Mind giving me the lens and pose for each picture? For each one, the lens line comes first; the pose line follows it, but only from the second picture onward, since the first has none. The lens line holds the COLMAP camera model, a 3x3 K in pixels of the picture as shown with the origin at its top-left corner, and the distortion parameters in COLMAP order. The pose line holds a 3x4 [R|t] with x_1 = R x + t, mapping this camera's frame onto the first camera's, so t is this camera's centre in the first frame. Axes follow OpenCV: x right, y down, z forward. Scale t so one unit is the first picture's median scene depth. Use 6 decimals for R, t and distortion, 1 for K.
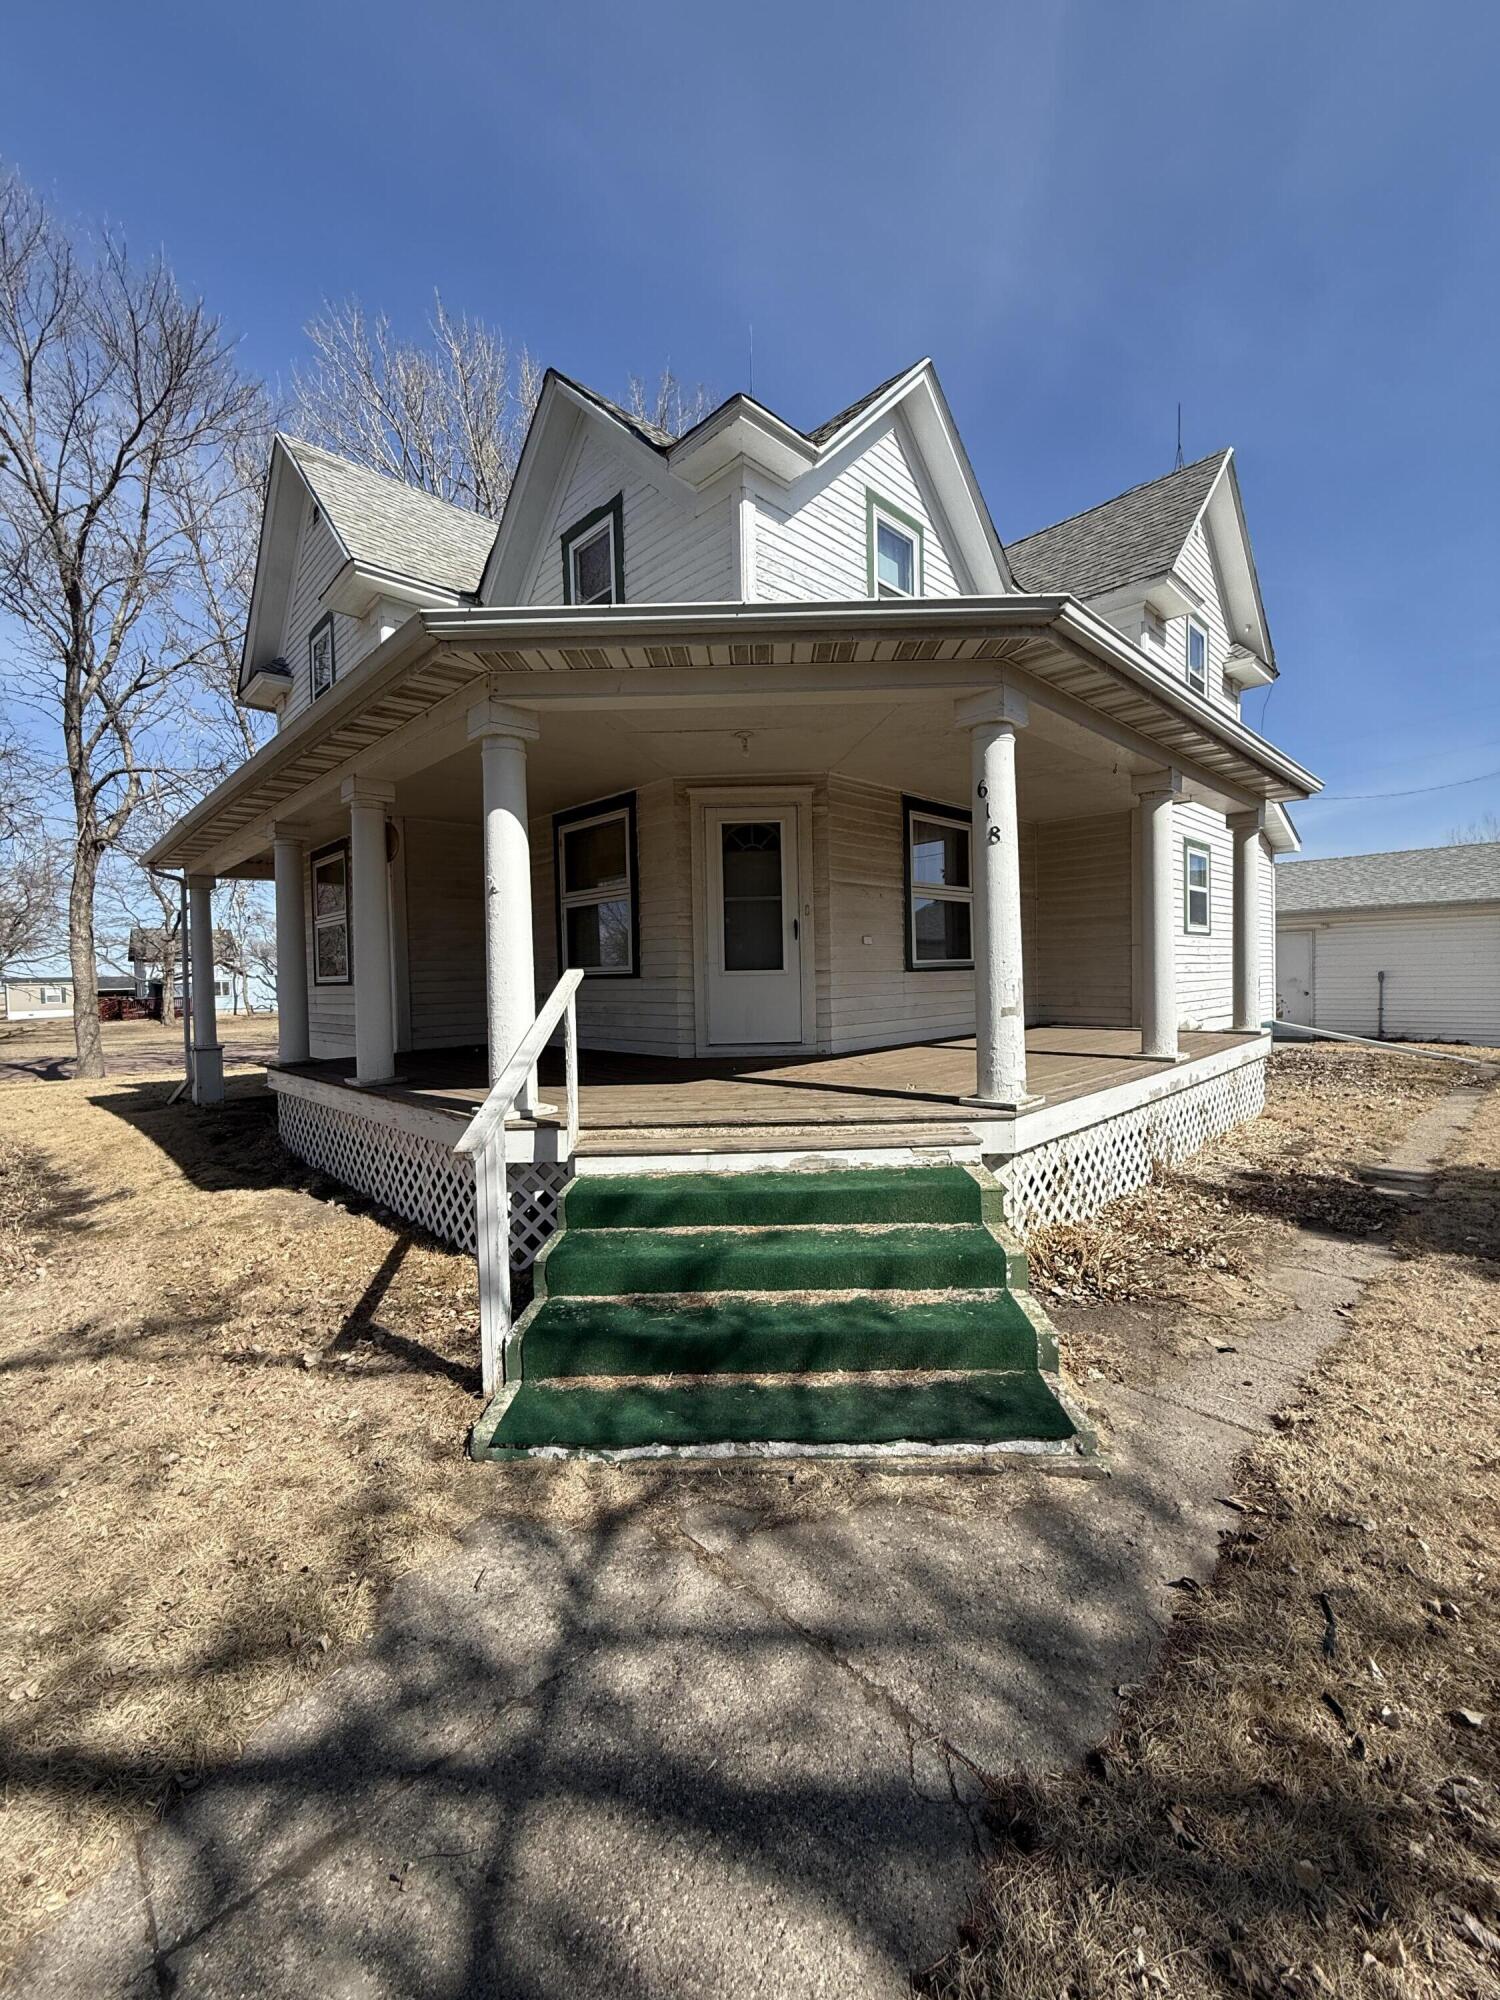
lens RADIAL K [[789.3, 0, 750.0], [0, 789.3, 1000.0], [0, 0, 1]] dist [-0.006442, -0.000171]
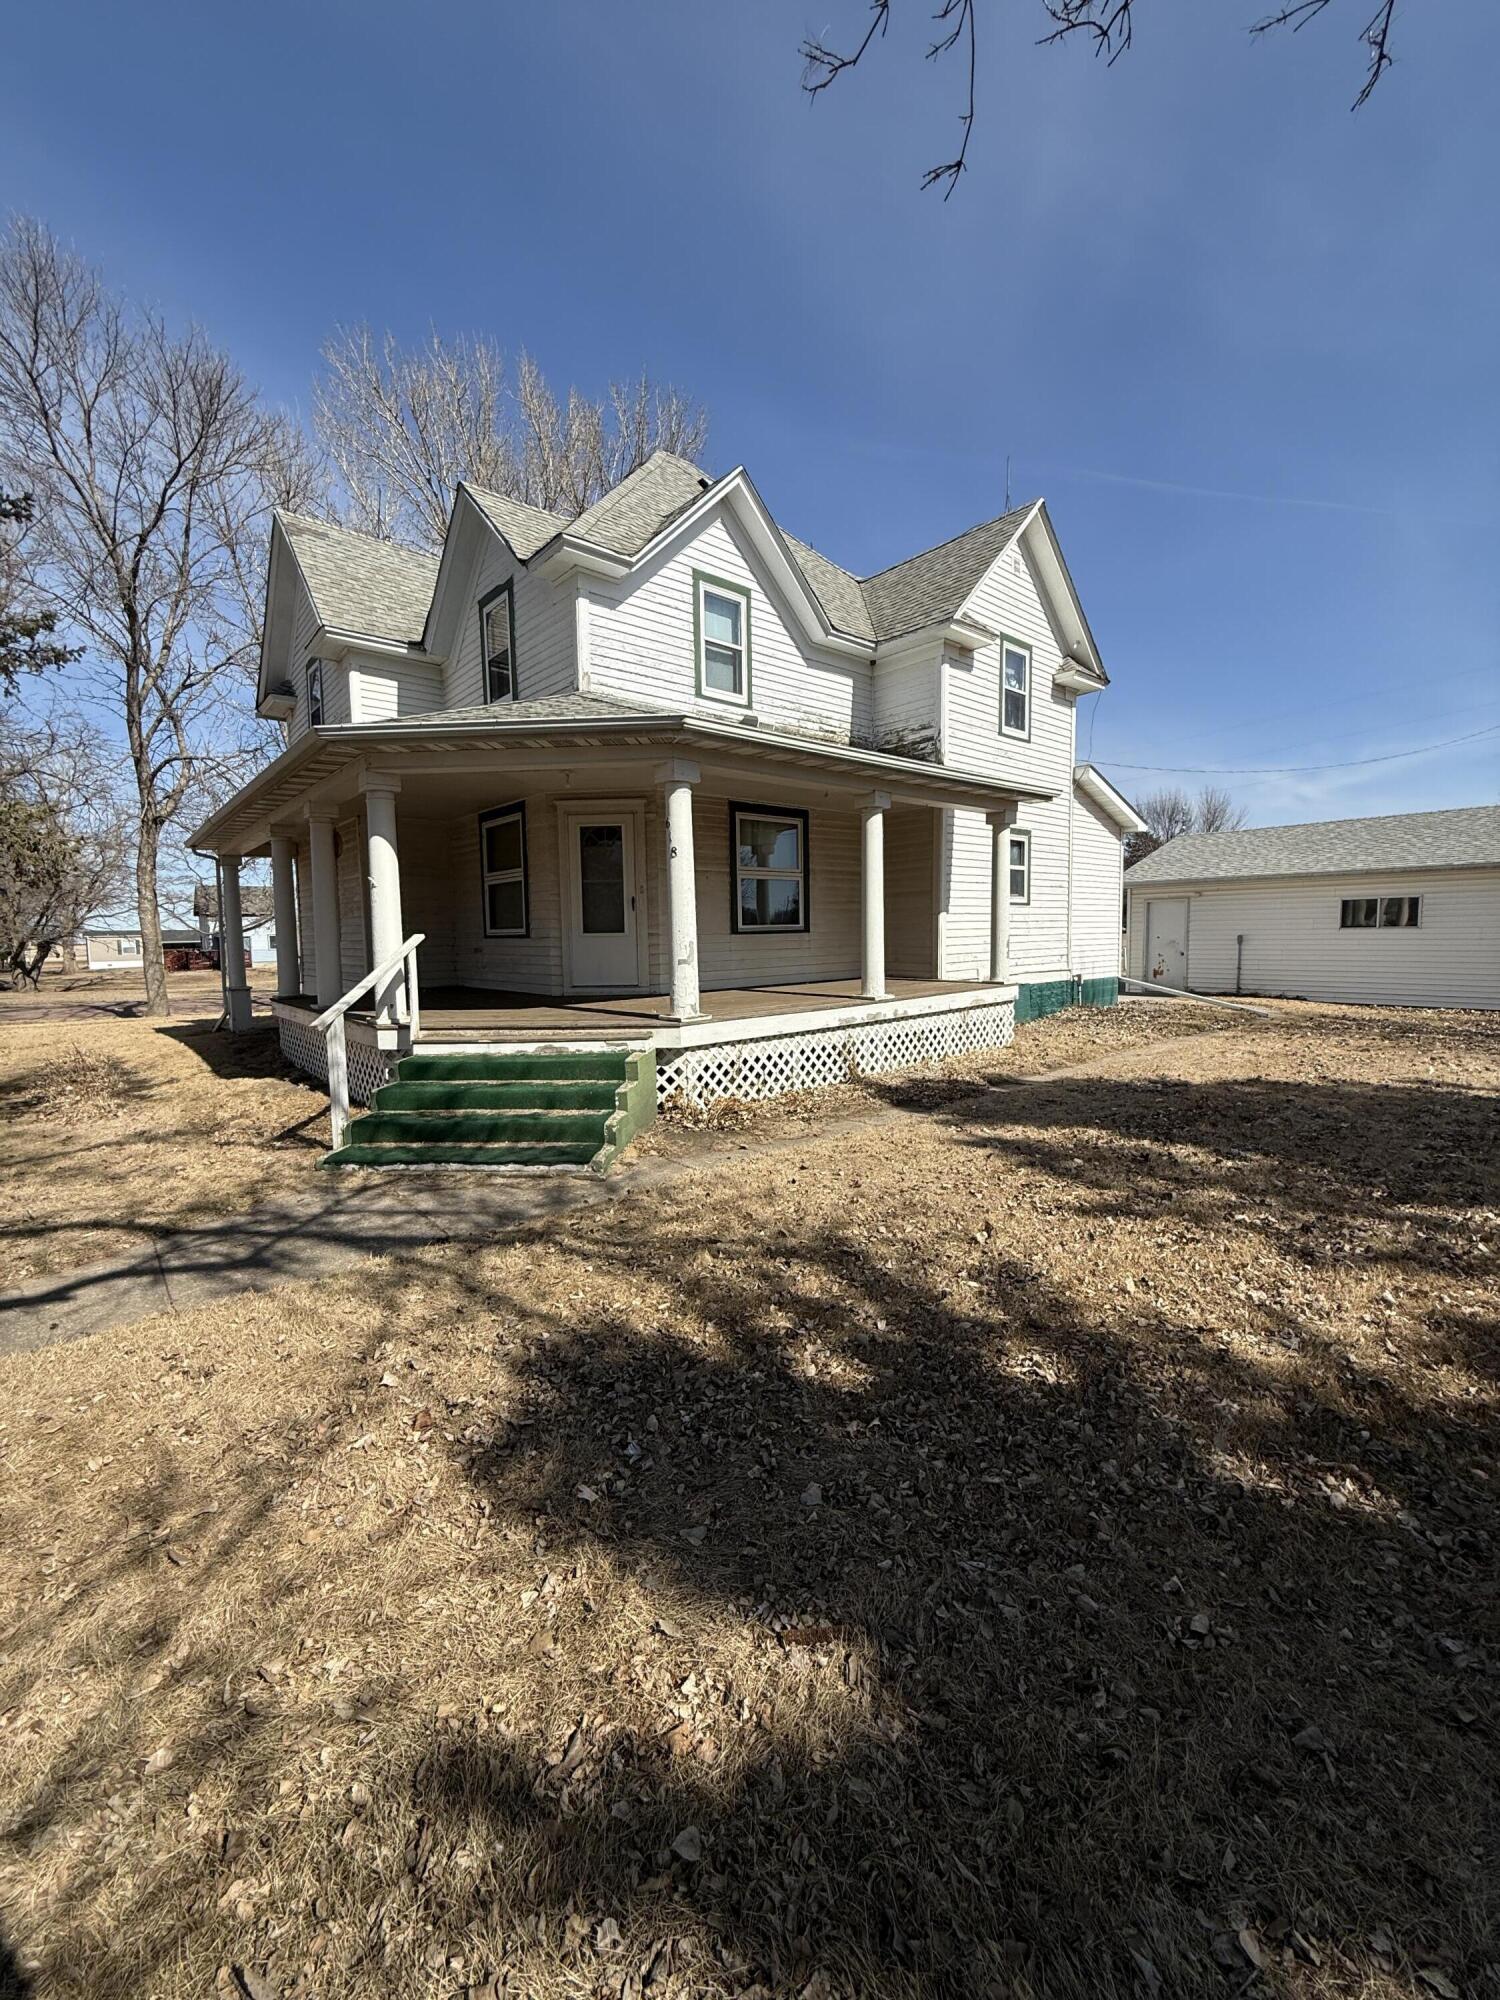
lens RADIAL K [[787.2, 0, 750.0], [0, 787.2, 1000.0], [0, 0, 1]] dist [-0.007869, -0.000069]
pose [[0.998365, 0.011524, -0.055983, 0.313111], [-0.008440, 0.998449, 0.055029, 0.001549], [0.056530, -0.054467, 0.996914, -0.340848]]
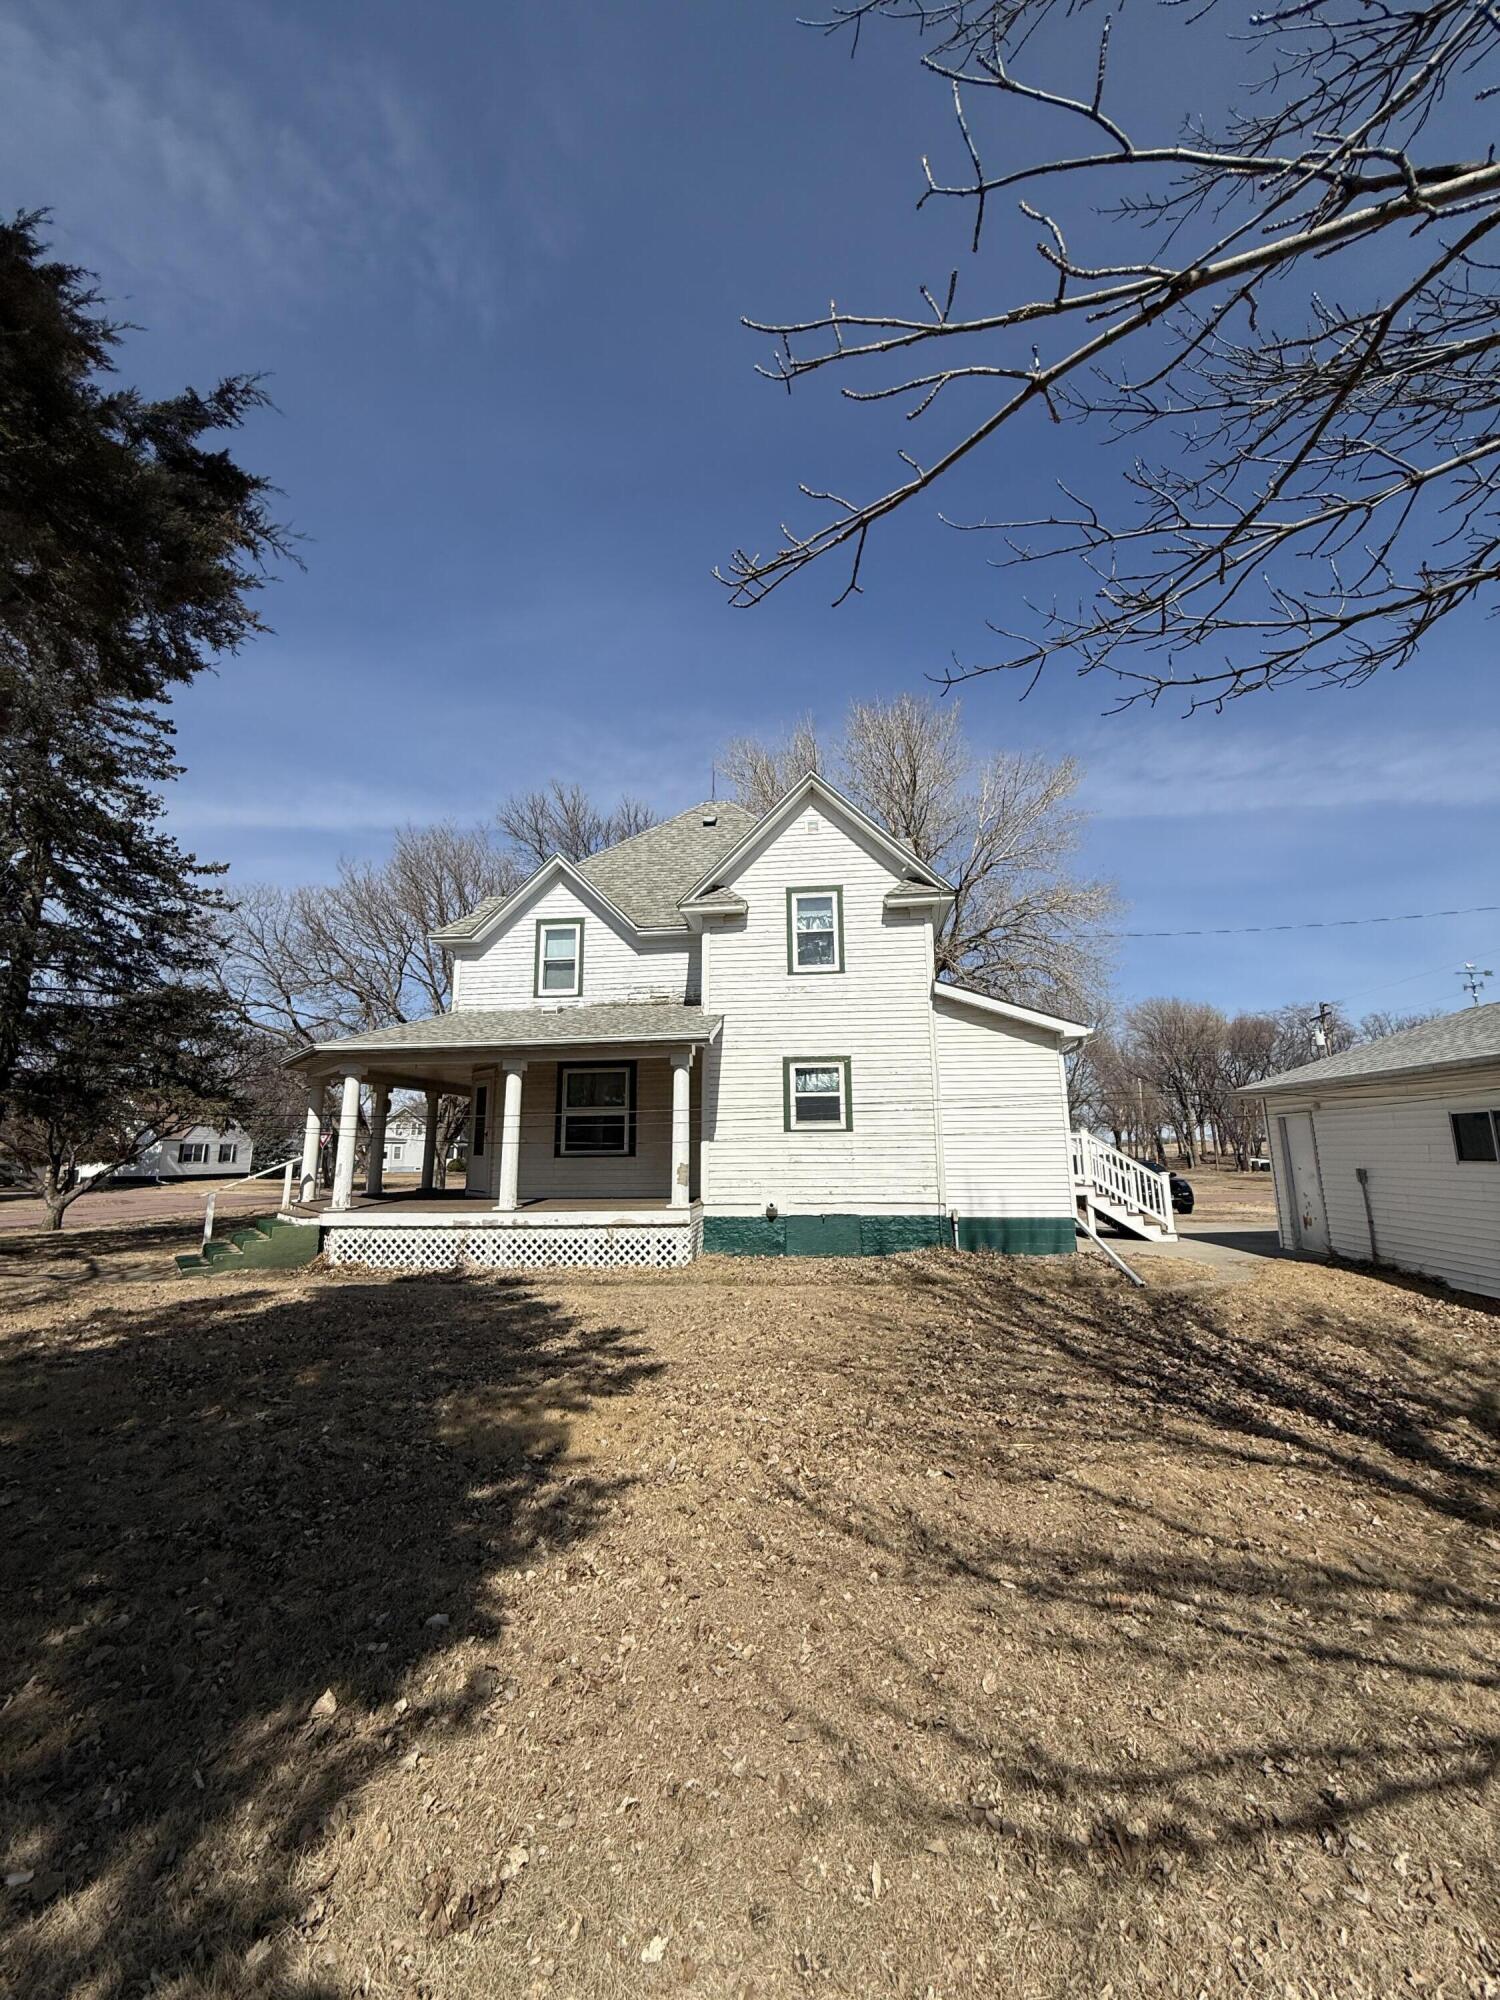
lens RADIAL K [[790.4, 0, 753.0], [0, 790.4, 994.4], [0, 0, 1]] dist [-0.000543, 0.000025]
pose [[0.637301, -0.128612, -0.759807, 1.990428], [-0.031965, 0.980714, -0.192816, -0.069867], [0.769952, 0.147170, 0.620899, 0.164630]]
